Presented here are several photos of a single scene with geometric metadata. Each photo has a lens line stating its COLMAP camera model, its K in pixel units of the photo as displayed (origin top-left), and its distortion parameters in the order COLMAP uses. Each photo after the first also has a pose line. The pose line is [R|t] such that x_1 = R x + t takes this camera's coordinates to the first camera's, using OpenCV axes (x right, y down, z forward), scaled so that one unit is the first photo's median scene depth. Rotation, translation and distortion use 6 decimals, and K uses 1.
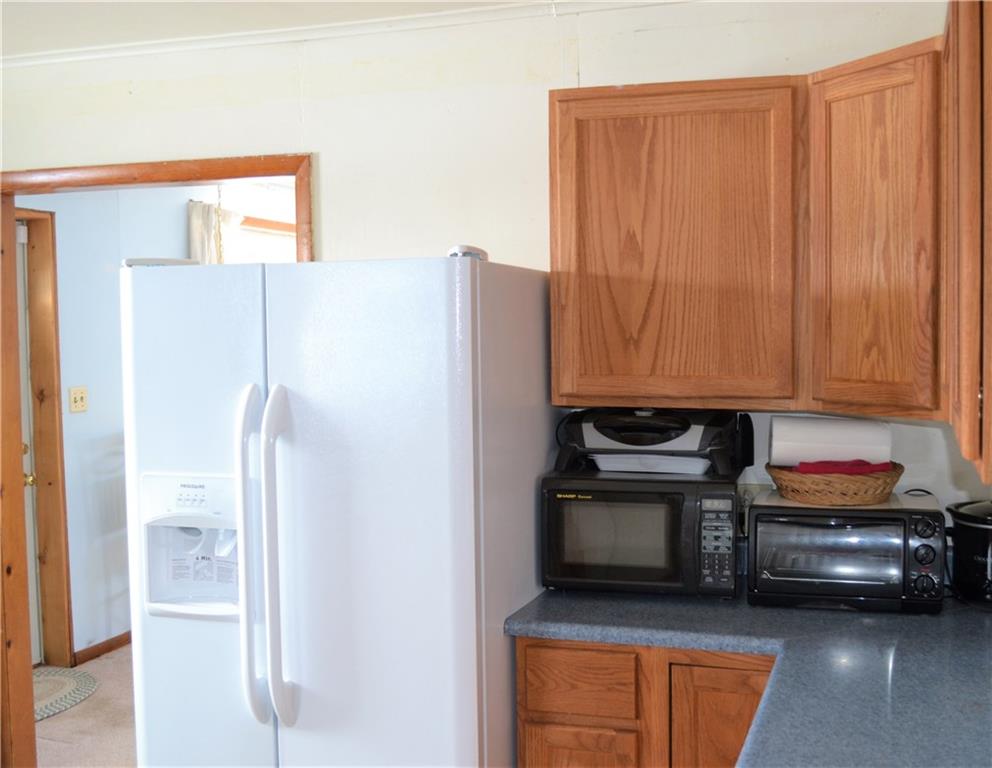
lens RADIAL K [[1237.7, 0, 496.0], [0, 1237.7, 386.3], [0, 0, 1]] dist [-0.026358, 0.000000]
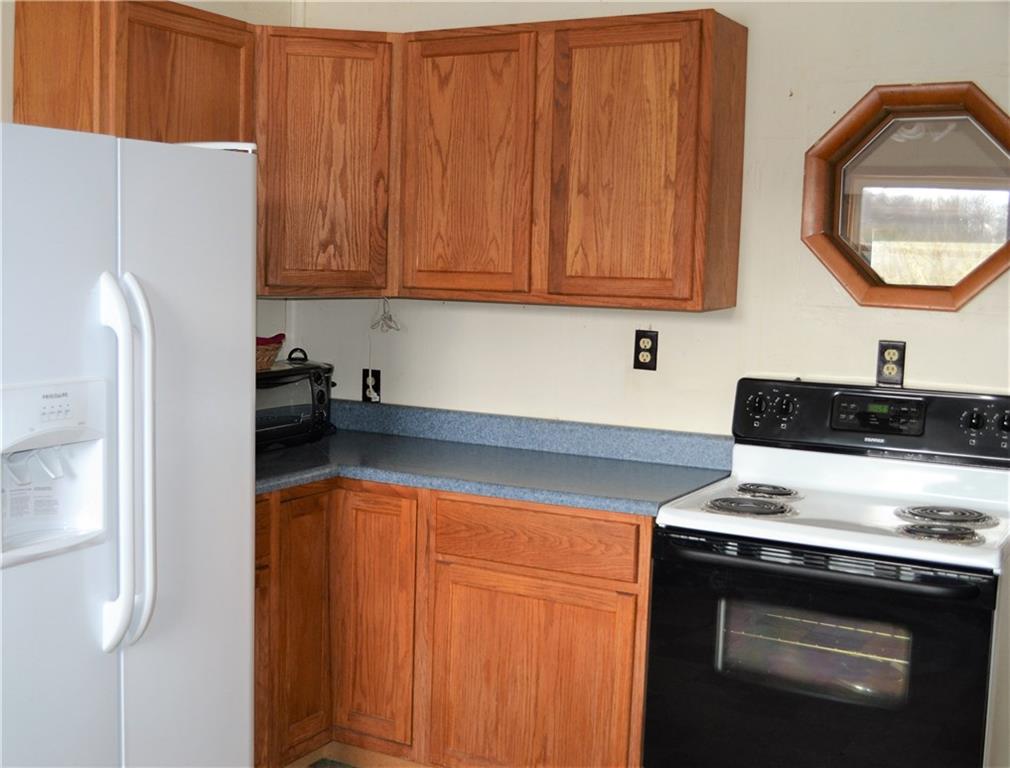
lens RADIAL K [[1226.2, 0, 504.9], [0, 1226.2, 383.3], [0, 0, 1]] dist [-0.078170, 0.000000]
pose [[0.180553, -0.085358, 0.979854, -0.999040], [0.024455, 0.996309, 0.082285, 0.013825], [-0.983261, 0.009105, 0.181974, 0.568399]]
